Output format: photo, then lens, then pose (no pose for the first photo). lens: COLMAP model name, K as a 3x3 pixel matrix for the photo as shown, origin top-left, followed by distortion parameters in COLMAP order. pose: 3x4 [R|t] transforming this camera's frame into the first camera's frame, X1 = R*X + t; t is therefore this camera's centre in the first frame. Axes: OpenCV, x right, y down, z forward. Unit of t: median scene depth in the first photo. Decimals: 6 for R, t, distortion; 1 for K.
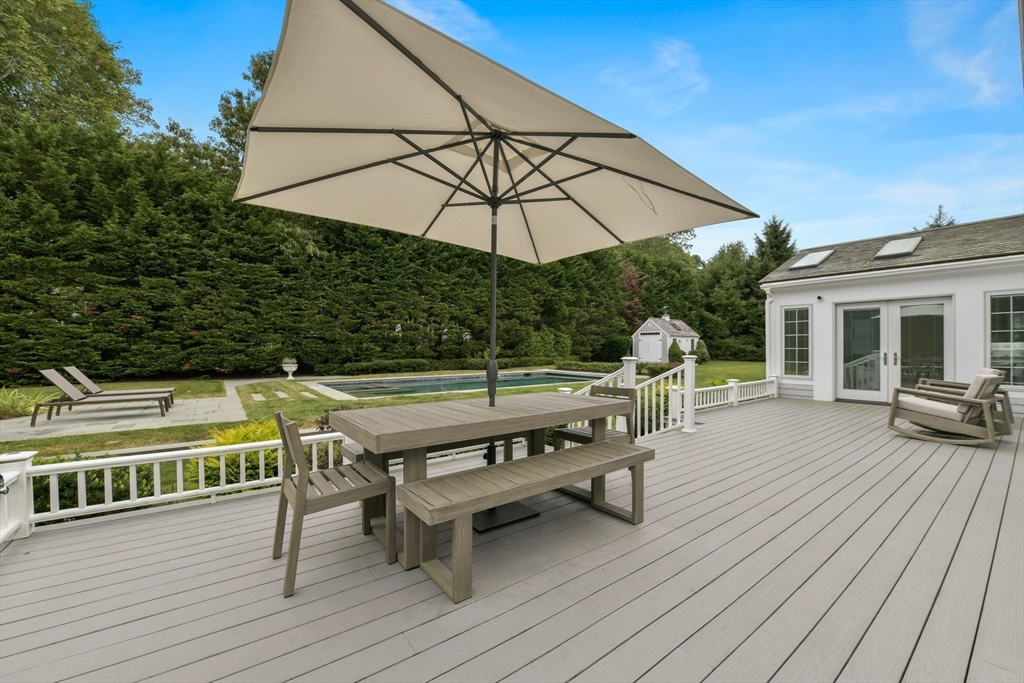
lens RADIAL K [[415.0, 0, 512.0], [0, 415.0, 341.5], [0, 0, 1]] dist [-0.017808, -0.000829]
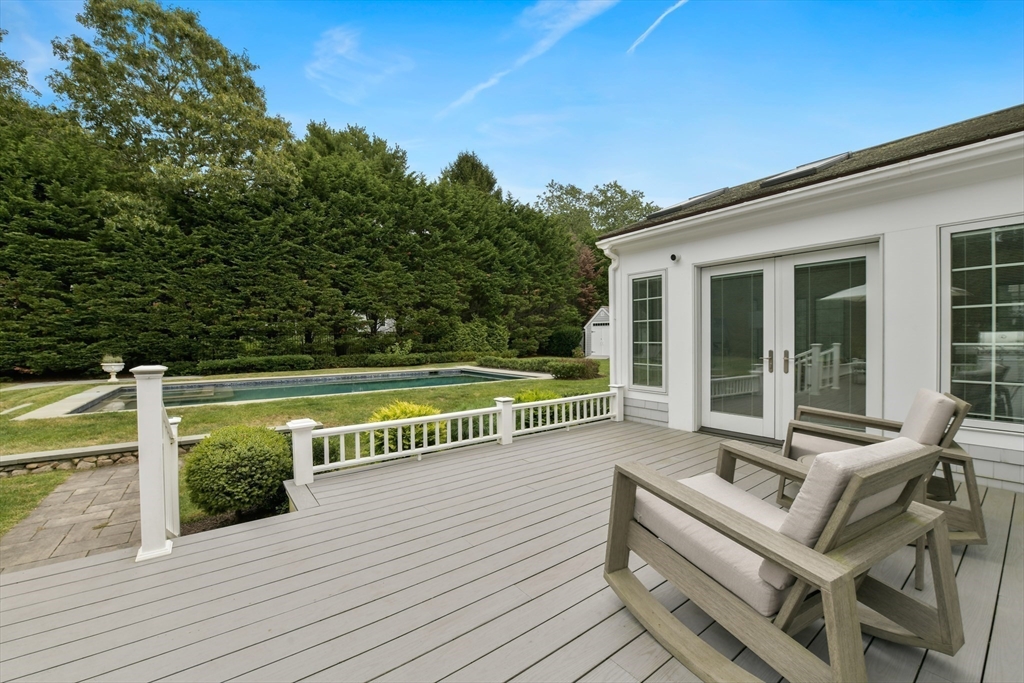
lens RADIAL K [[415.0, 0, 512.0], [0, 415.0, 341.5], [0, 0, 1]] dist [-0.017808, -0.000829]
pose [[0.999957, -0.004535, -0.008113, 0.241400], [0.004681, 0.999826, 0.018045, 0.001550], [0.008030, -0.018083, 0.999804, 0.185293]]
